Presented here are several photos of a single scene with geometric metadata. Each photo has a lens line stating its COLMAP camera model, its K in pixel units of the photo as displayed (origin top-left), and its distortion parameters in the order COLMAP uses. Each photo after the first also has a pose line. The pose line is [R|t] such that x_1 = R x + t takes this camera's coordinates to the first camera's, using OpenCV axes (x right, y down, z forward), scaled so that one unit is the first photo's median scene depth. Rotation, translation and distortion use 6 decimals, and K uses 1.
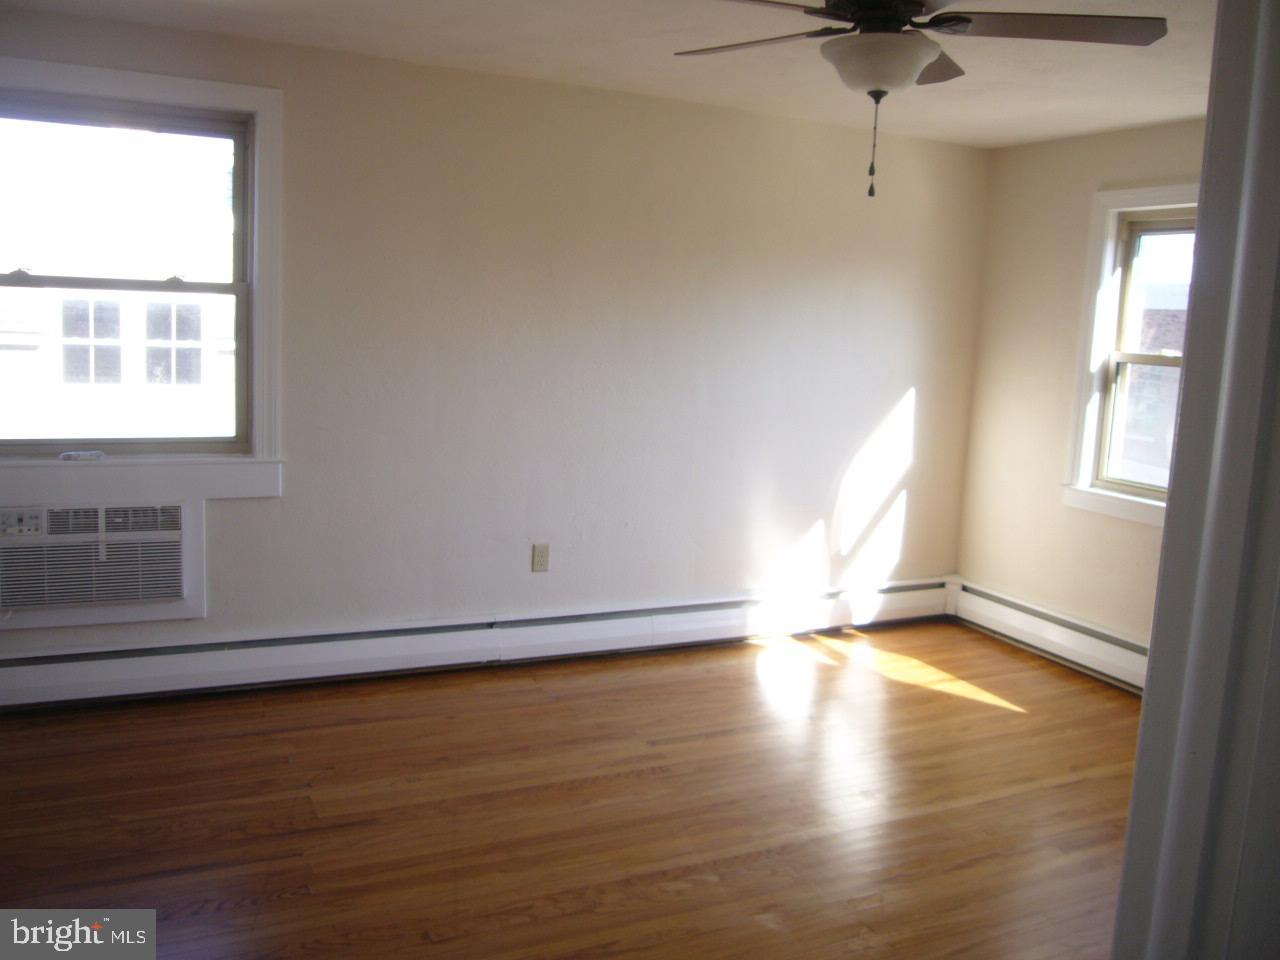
lens RADIAL K [[1080.8, 0, 640.0], [0, 1080.8, 480.0], [0, 0, 1]] dist [-0.060430, 0.012427]
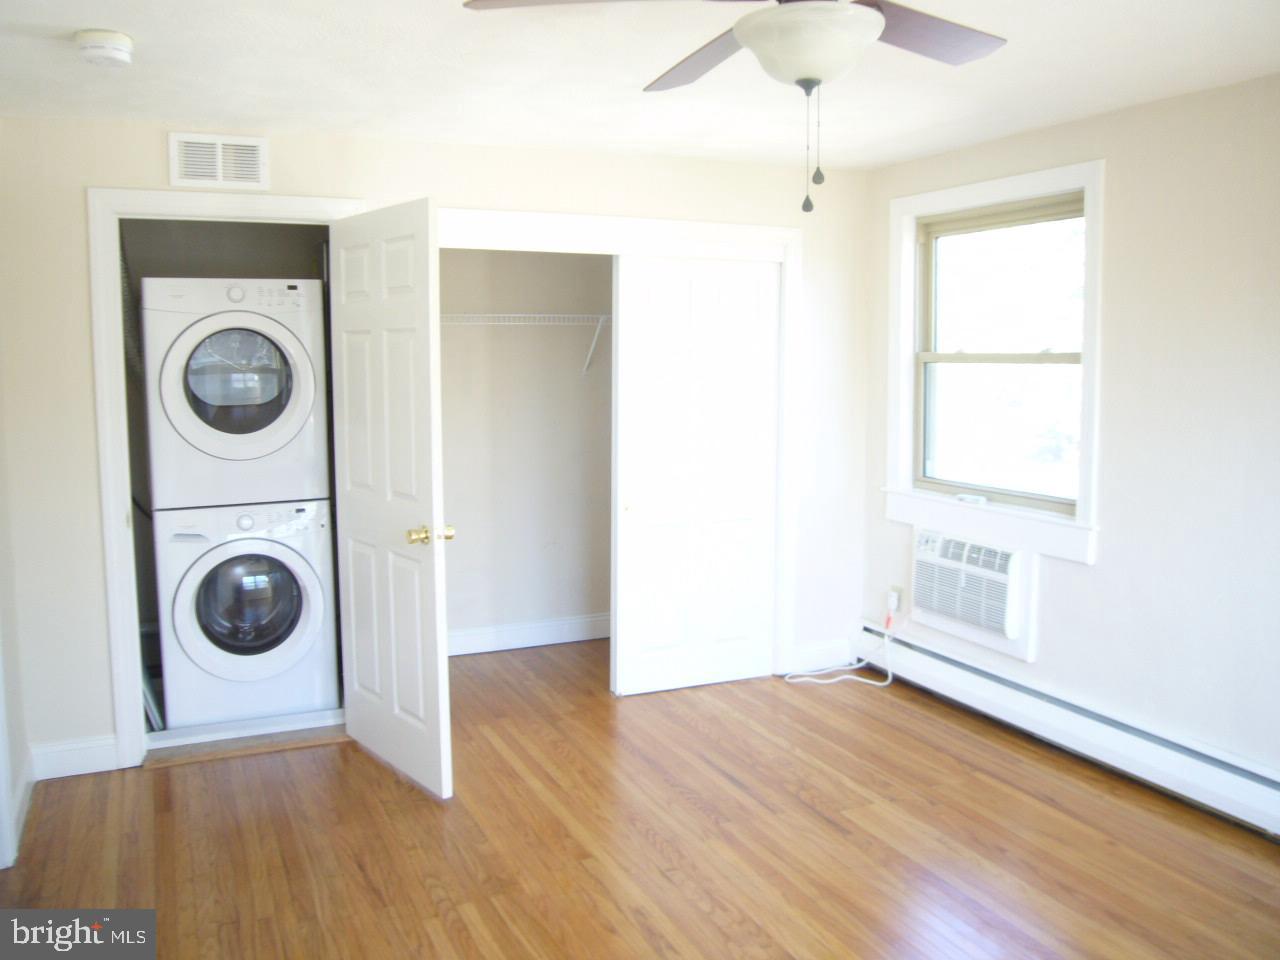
lens RADIAL K [[1080.8, 0, 640.0], [0, 1080.8, 480.0], [0, 0, 1]] dist [-0.060430, 0.012427]
pose [[-0.027215, 0.065752, -0.997465, 0.716780], [-0.155137, 0.985467, 0.069194, -0.071015], [0.987518, 0.156627, -0.016619, 0.645885]]
